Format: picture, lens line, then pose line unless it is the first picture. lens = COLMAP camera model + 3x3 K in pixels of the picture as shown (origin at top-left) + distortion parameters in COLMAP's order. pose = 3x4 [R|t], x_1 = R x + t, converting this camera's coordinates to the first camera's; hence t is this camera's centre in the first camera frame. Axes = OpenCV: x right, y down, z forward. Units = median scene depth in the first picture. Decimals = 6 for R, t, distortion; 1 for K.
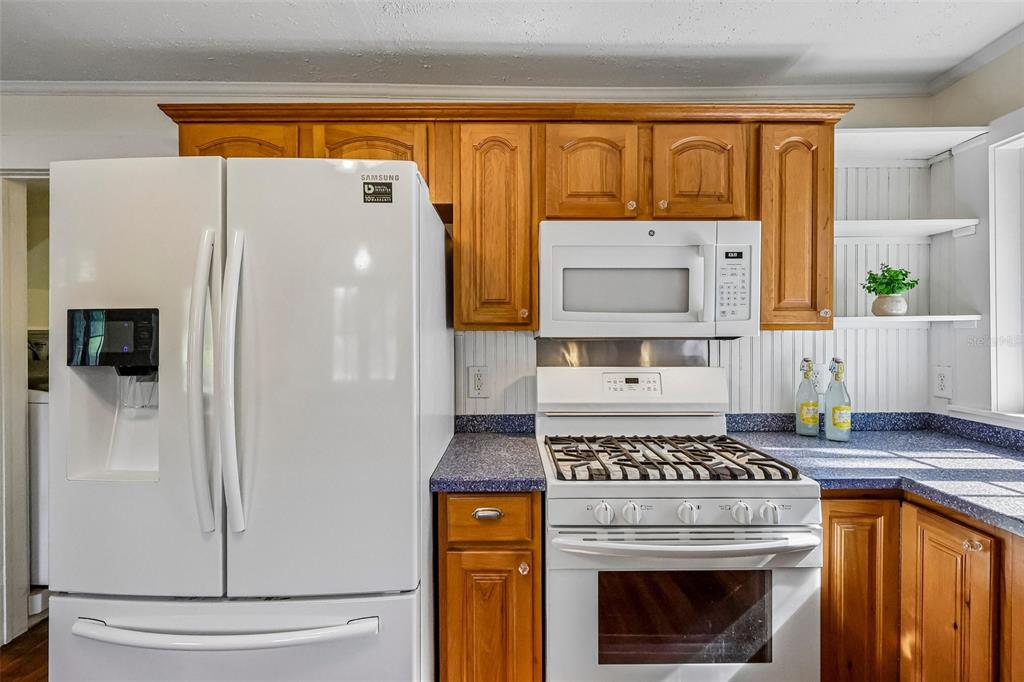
lens RADIAL K [[480.4, 0, 511.4], [0, 480.4, 334.5], [0, 0, 1]] dist [-0.006581, 0.000518]
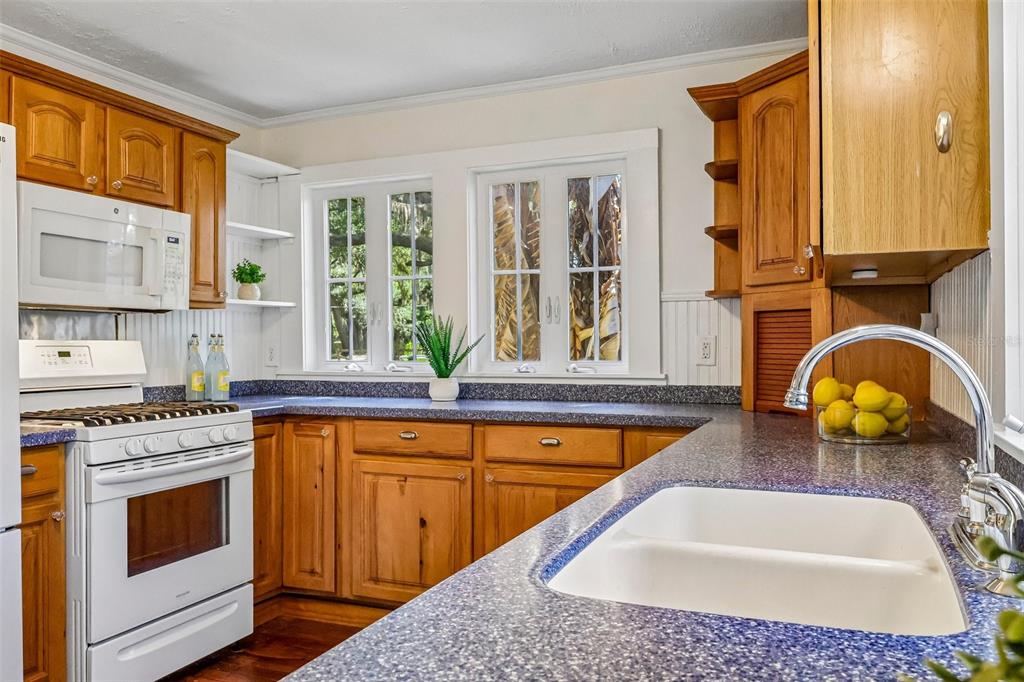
lens RADIAL K [[815.3, 0, 511.0], [0, 815.3, 344.0], [0, 0, 1]] dist [0.000317, 0.000742]
pose [[0.380706, 0.002838, 0.924692, -1.023614], [0.008827, 0.999939, -0.006704, 0.105306], [-0.924654, 0.010715, 0.380658, -0.501327]]
